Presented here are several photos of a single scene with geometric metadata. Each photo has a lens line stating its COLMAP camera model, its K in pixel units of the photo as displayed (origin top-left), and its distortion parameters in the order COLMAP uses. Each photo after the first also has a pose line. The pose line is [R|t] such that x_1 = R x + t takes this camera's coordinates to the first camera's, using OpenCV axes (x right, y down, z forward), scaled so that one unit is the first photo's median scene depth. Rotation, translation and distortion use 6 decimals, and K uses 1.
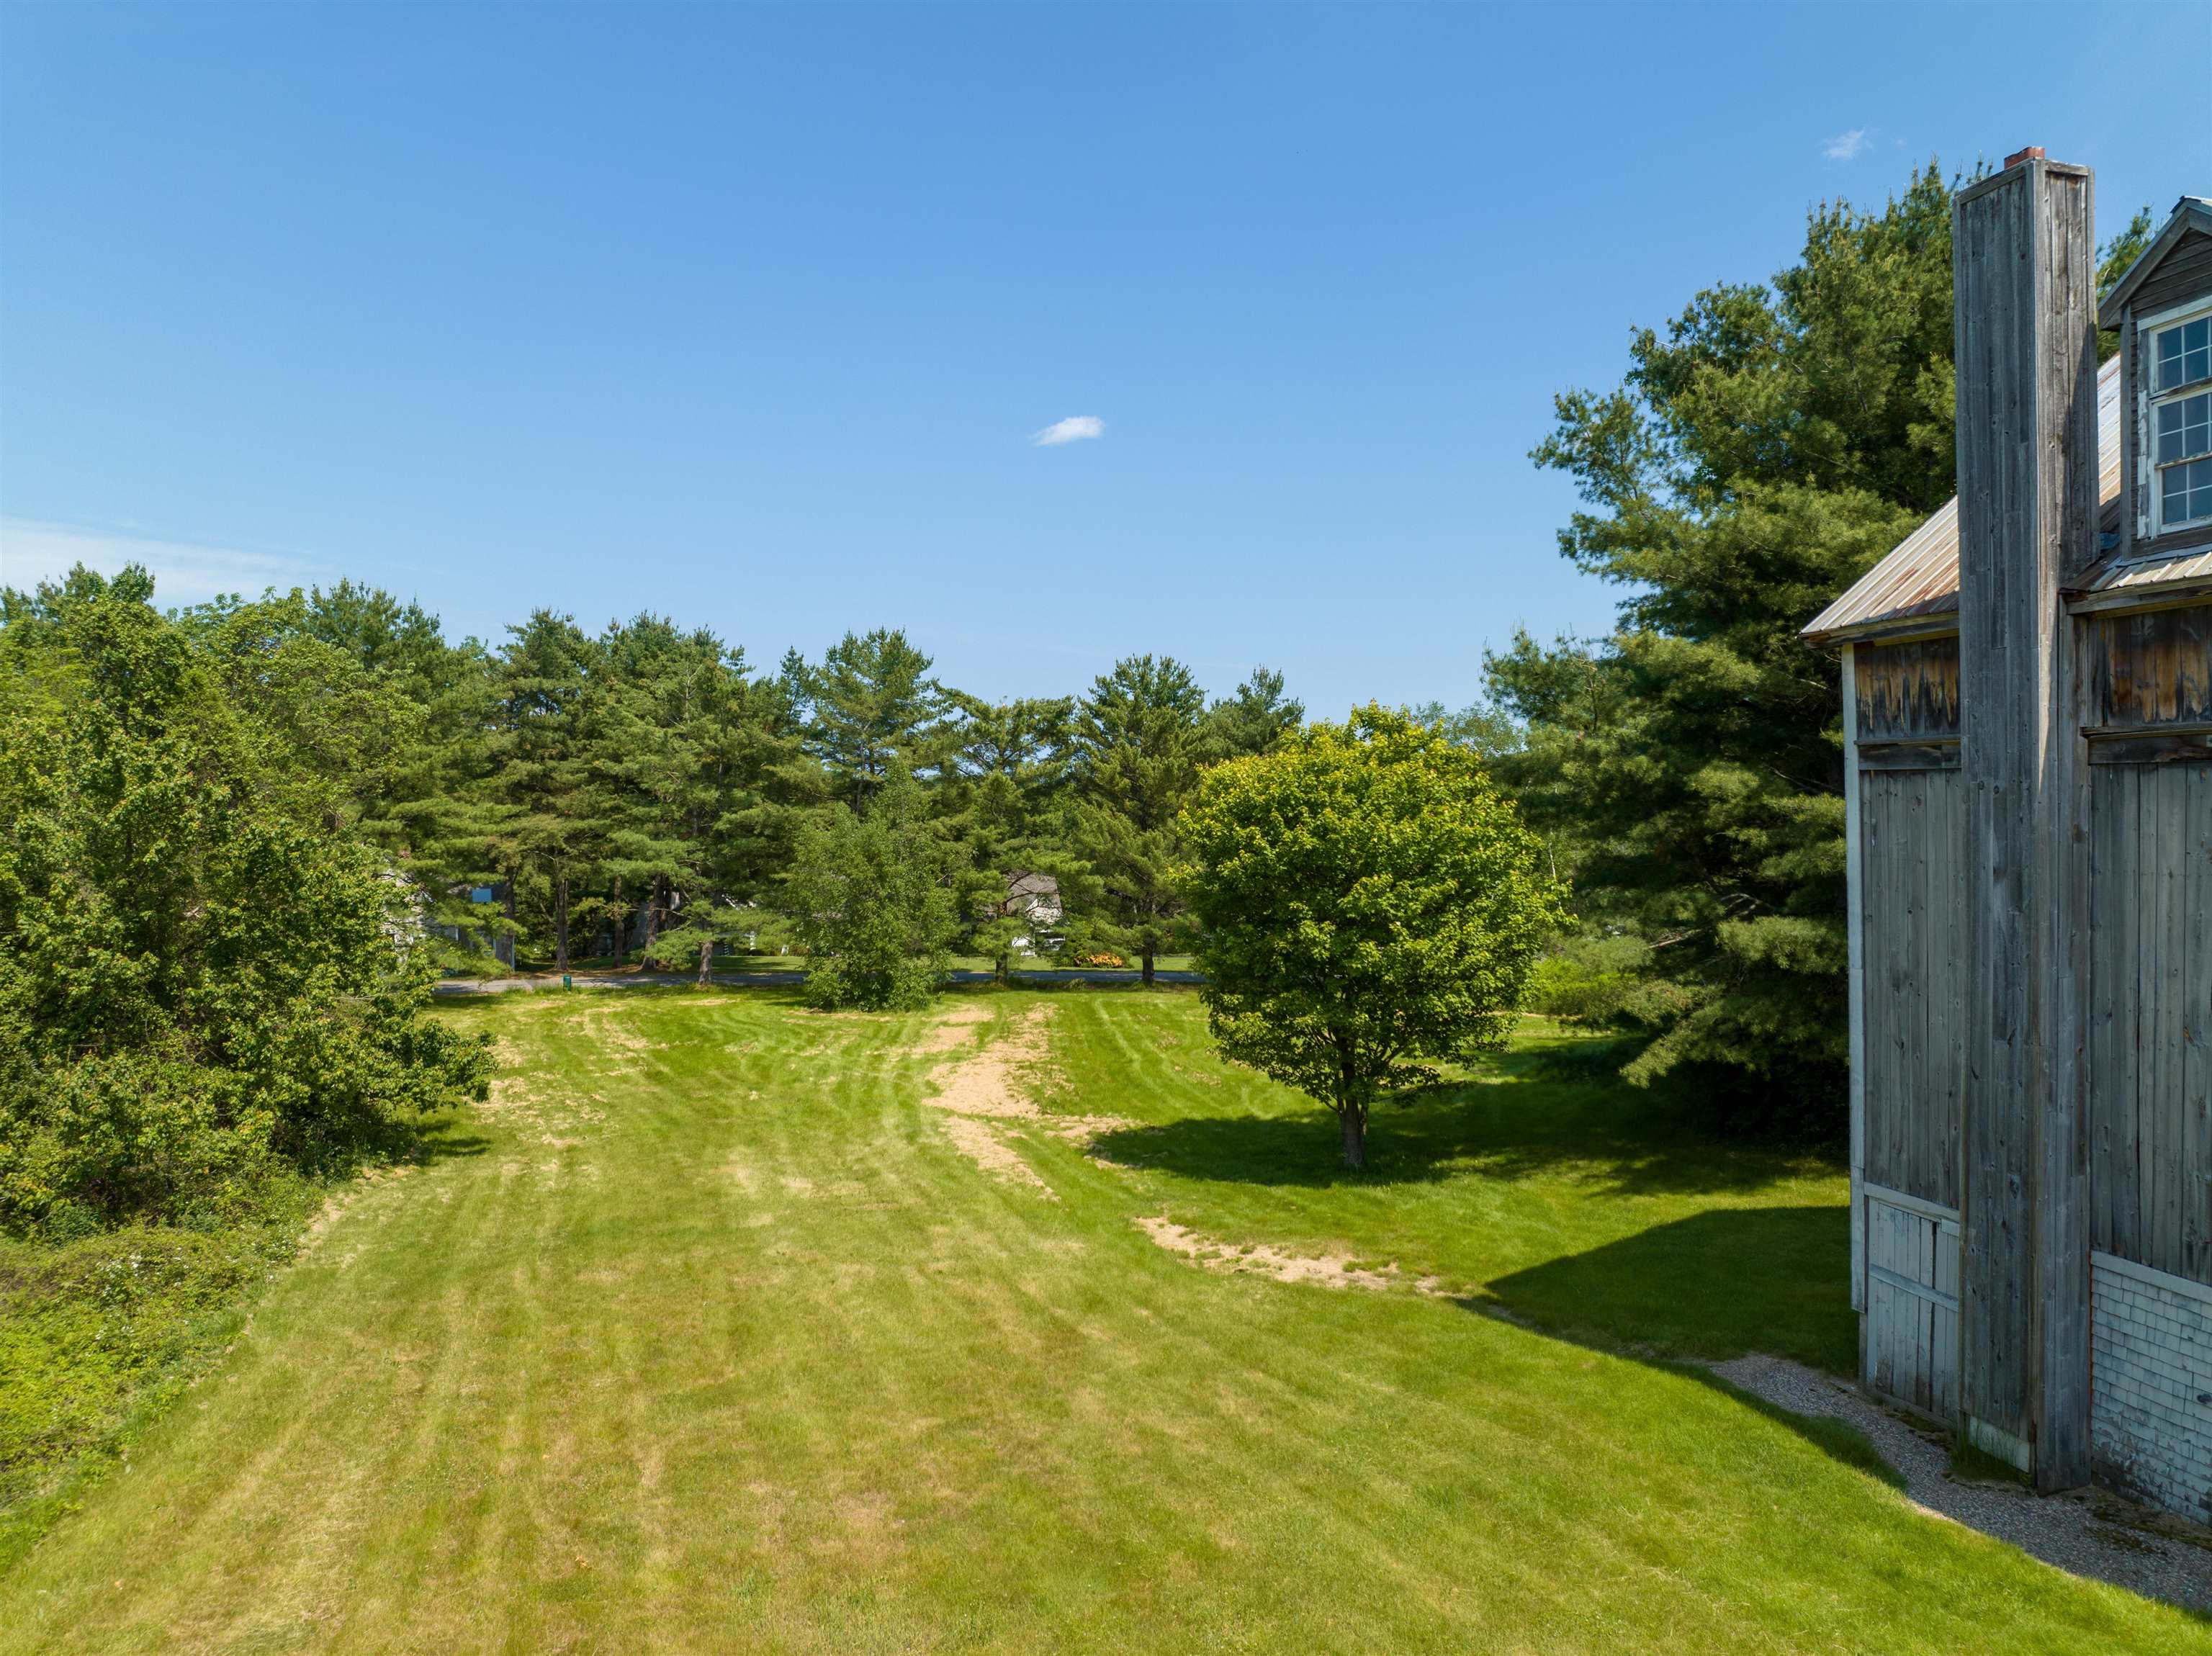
lens RADIAL K [[1562.8, 0, 1111.2], [0, 1562.8, 829.2], [0, 0, 1]] dist [-0.045512, 0.018389]
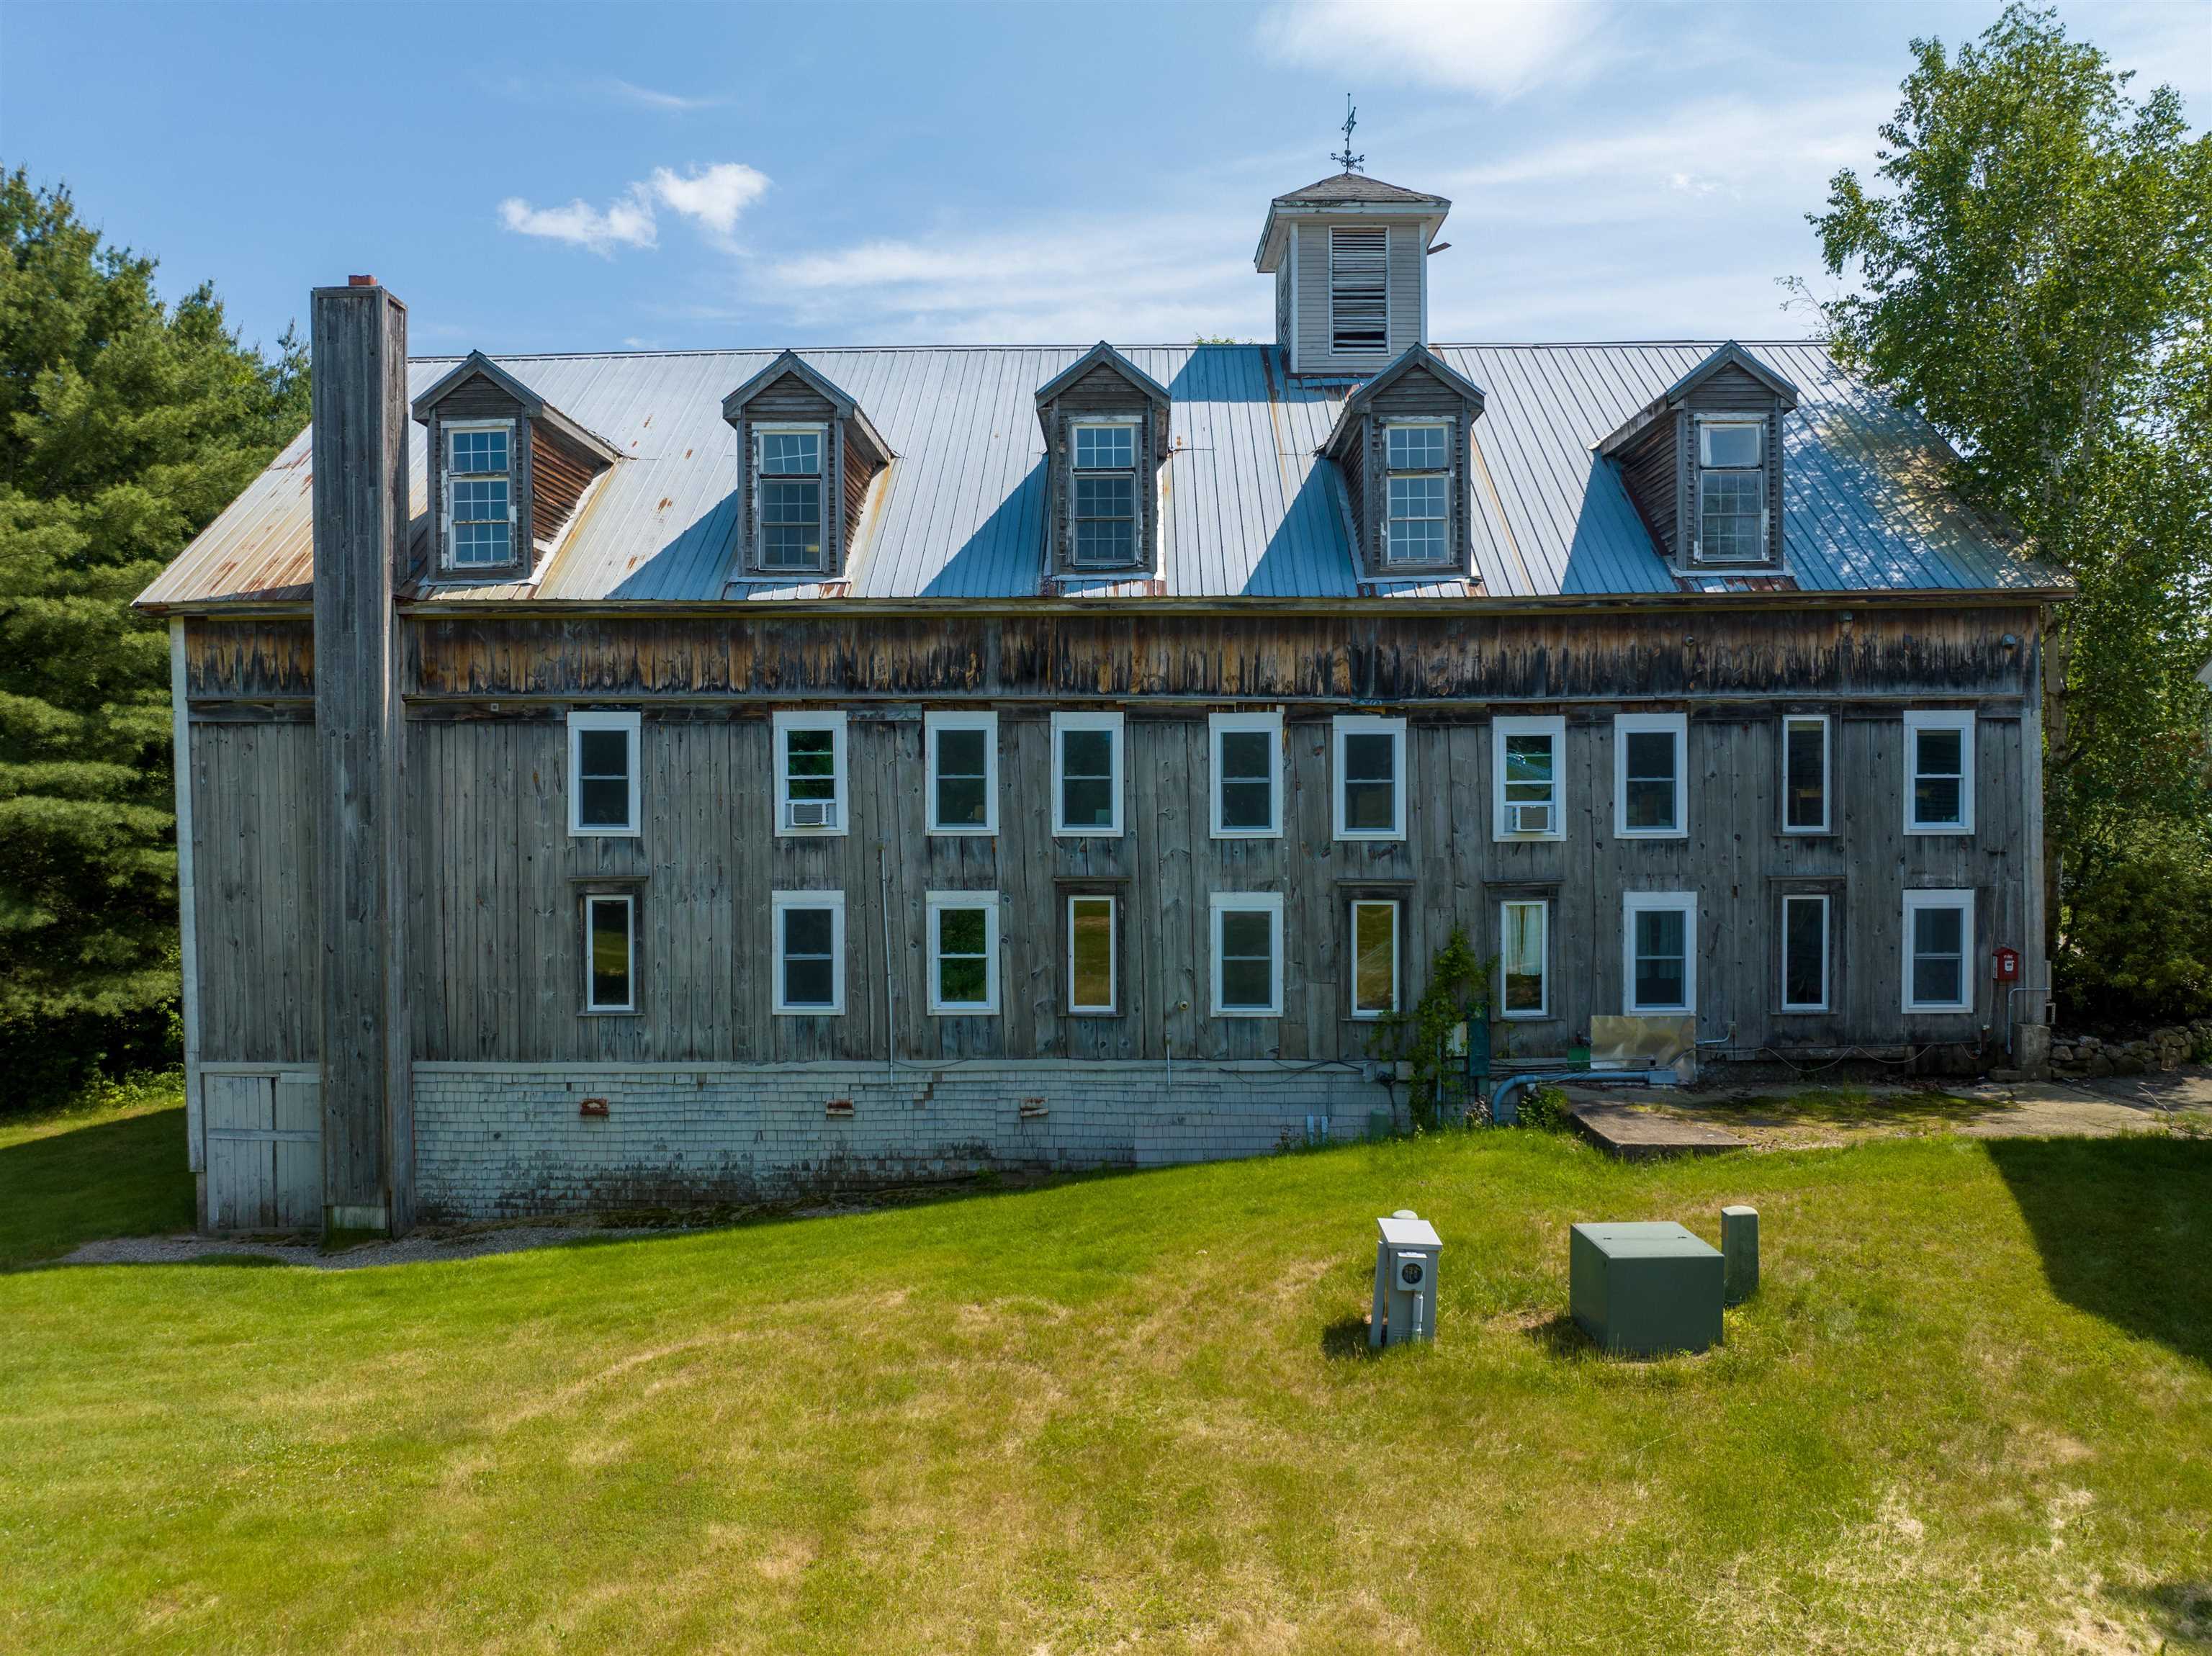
lens RADIAL K [[1562.8, 0, 1111.4], [0, 1562.8, 825.2], [0, 0, 1]] dist [-0.045512, 0.018389]
pose [[0.278607, -0.012665, 0.960322, -0.563554], [0.019111, 0.999788, 0.007641, 0.056411], [-0.960215, 0.016223, 0.278790, -0.029051]]
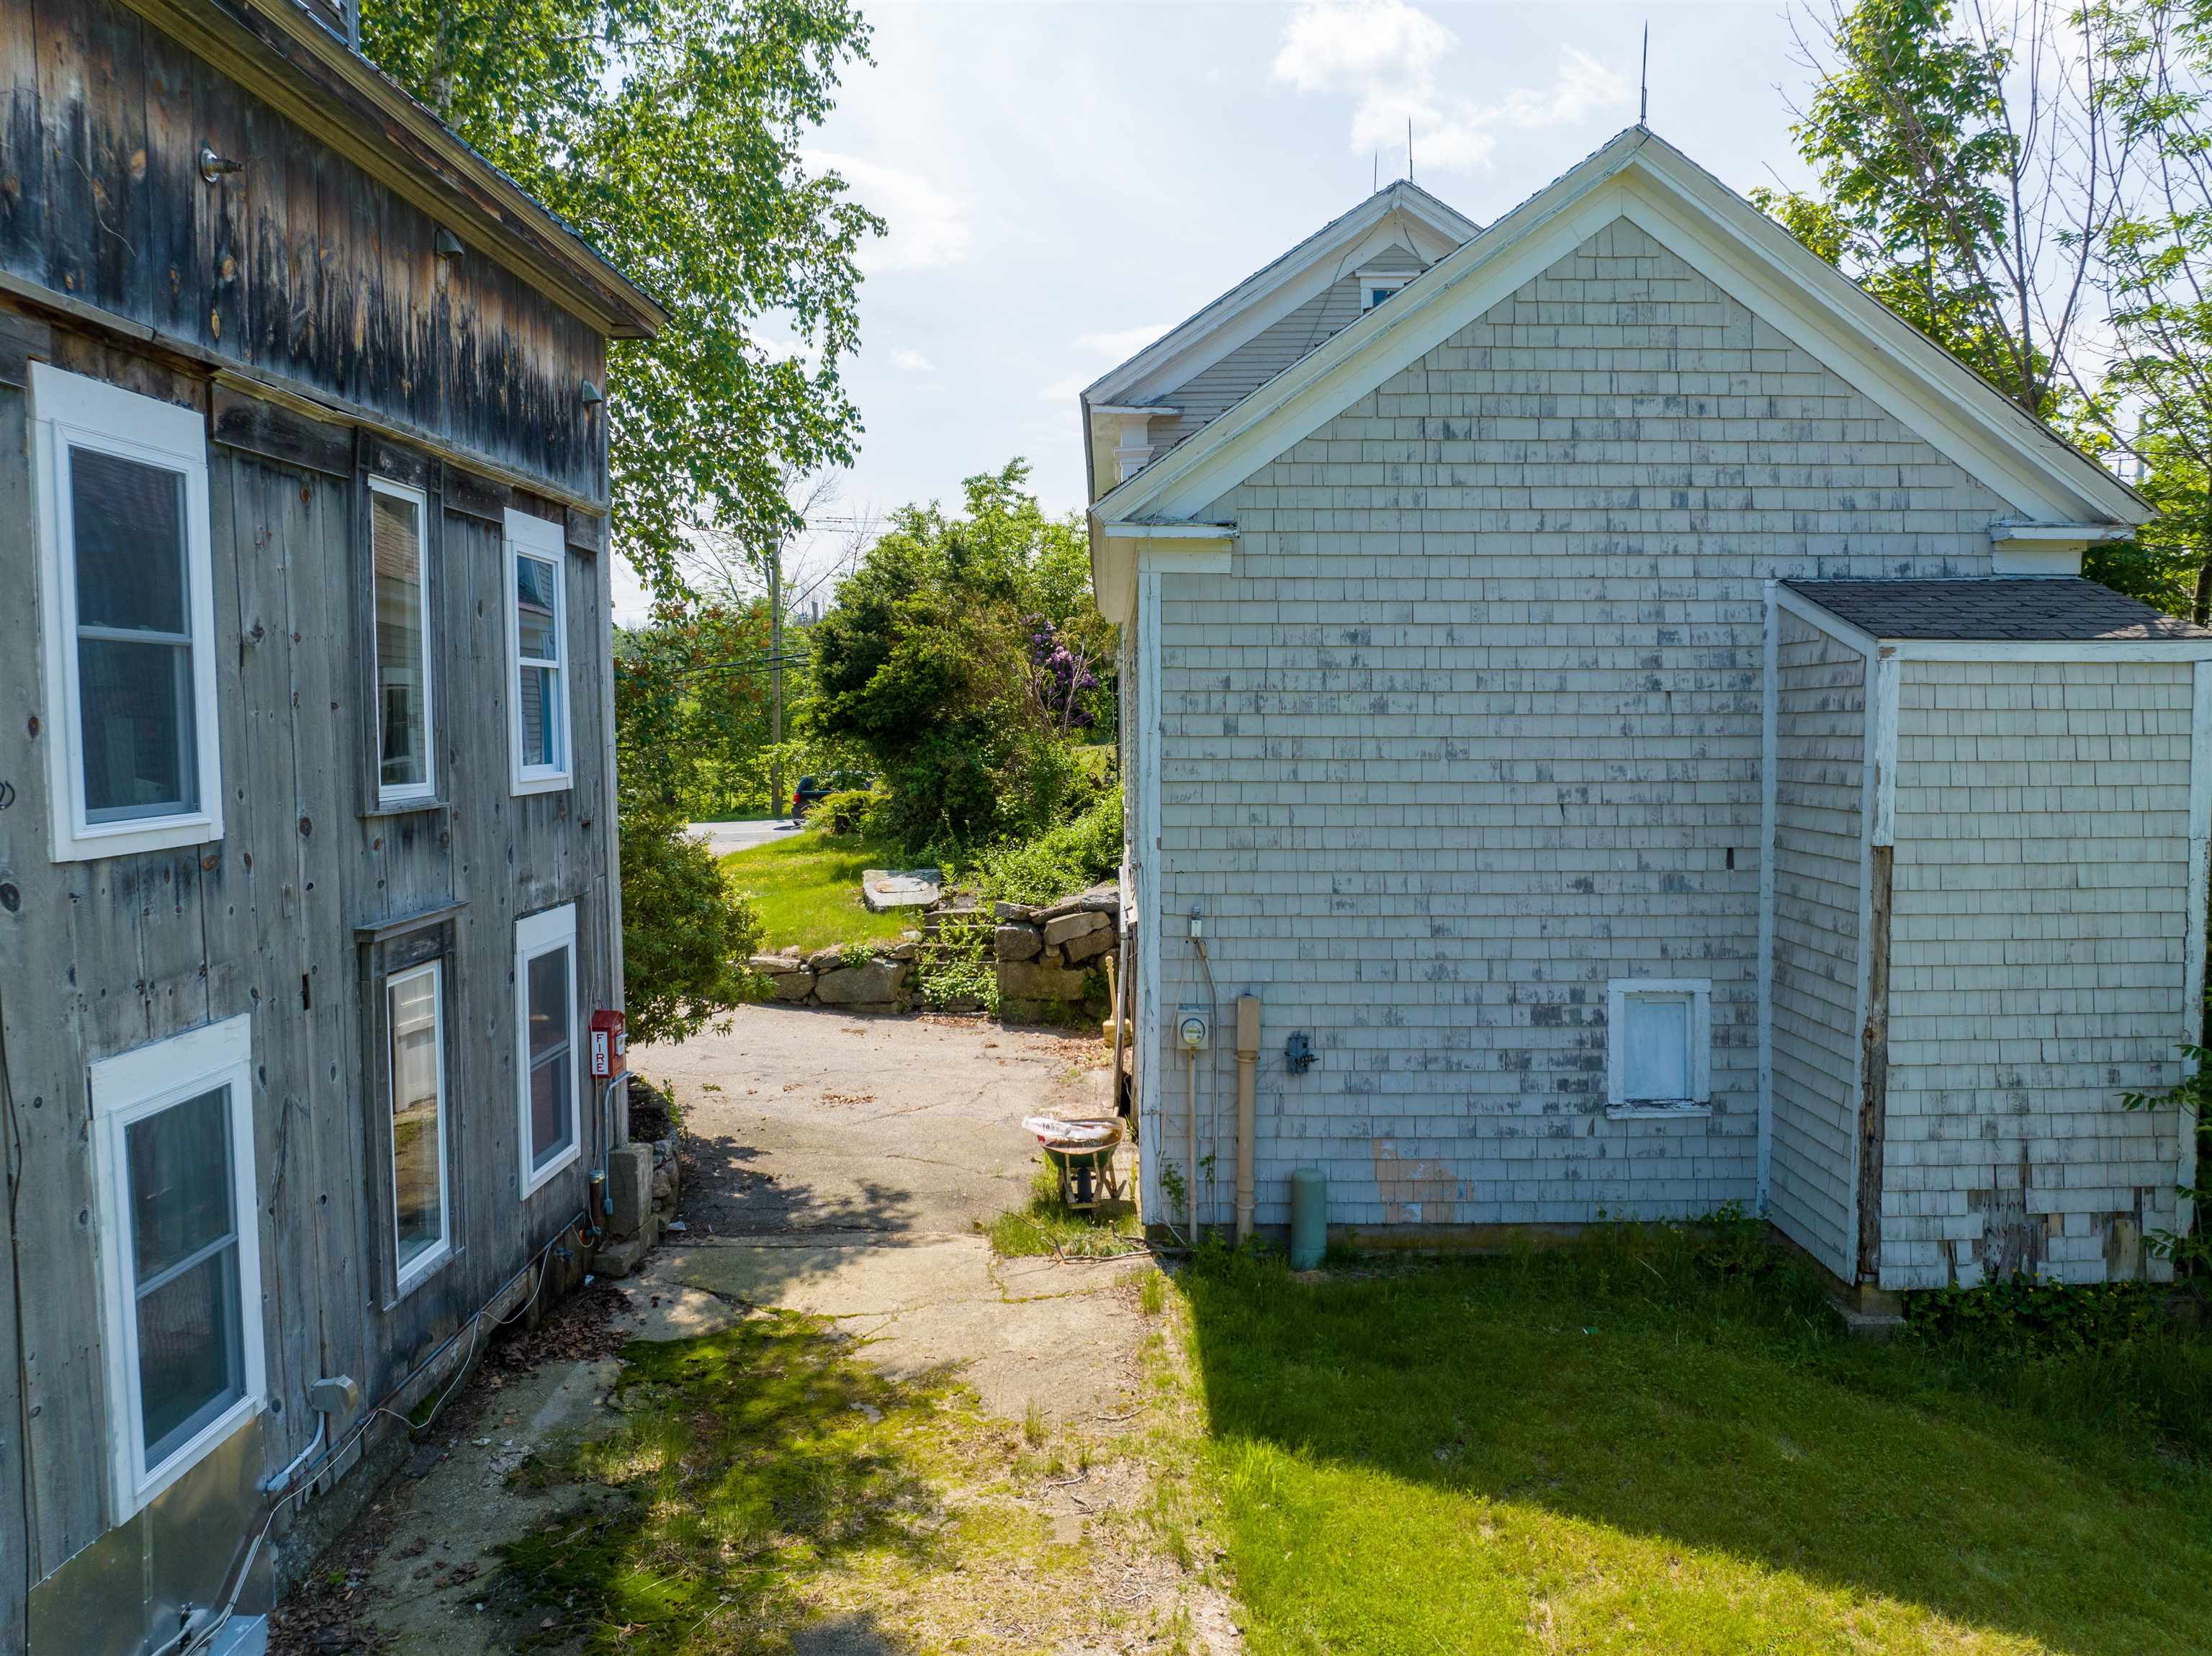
lens RADIAL K [[1562.8, 0, 1115.9], [0, 1562.8, 835.6], [0, 0, 1]] dist [-0.045512, 0.018389]
pose [[-0.959943, -0.010016, 0.280015, 0.613717], [0.015571, 0.995910, 0.089004, 0.054247], [-0.279761, 0.089799, -0.955861, 0.195775]]
